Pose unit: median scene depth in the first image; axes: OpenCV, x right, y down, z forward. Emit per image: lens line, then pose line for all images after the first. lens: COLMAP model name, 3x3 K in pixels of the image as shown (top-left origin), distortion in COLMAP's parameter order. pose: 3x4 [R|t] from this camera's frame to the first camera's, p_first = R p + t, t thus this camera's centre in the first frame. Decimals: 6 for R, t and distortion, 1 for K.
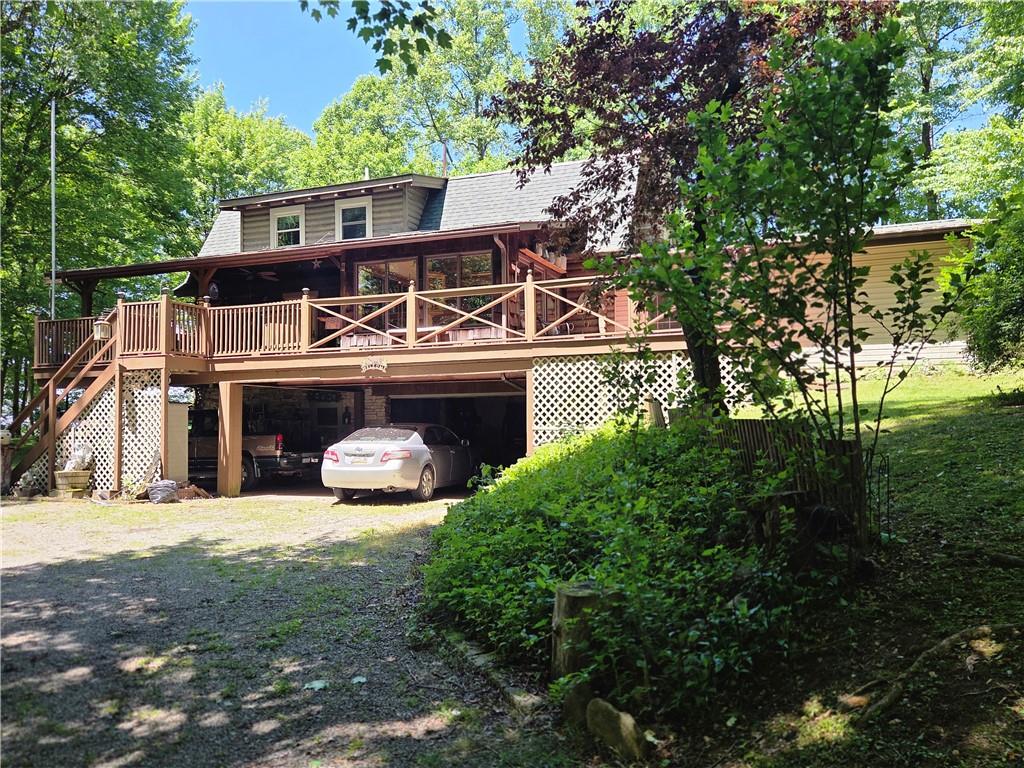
lens RADIAL K [[776.2, 0, 512.0], [0, 776.2, 384.0], [0, 0, 1]] dist [0.000460, 0.000245]
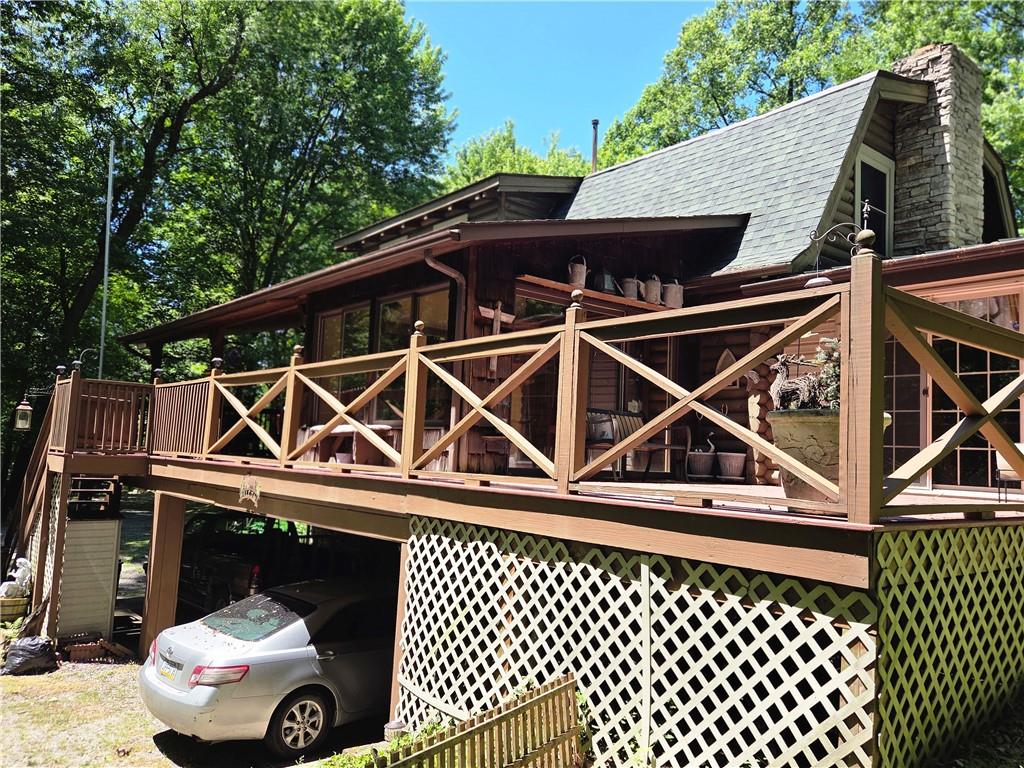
lens RADIAL K [[776.9, 0, 512.0], [0, 776.9, 384.0], [0, 0, 1]] dist [0.056848, 0.000176]
pose [[0.877042, 0.003396, -0.480401, 0.295785], [-0.027343, 0.998707, -0.042858, -0.092304], [0.479635, 0.050724, 0.876001, 0.629434]]
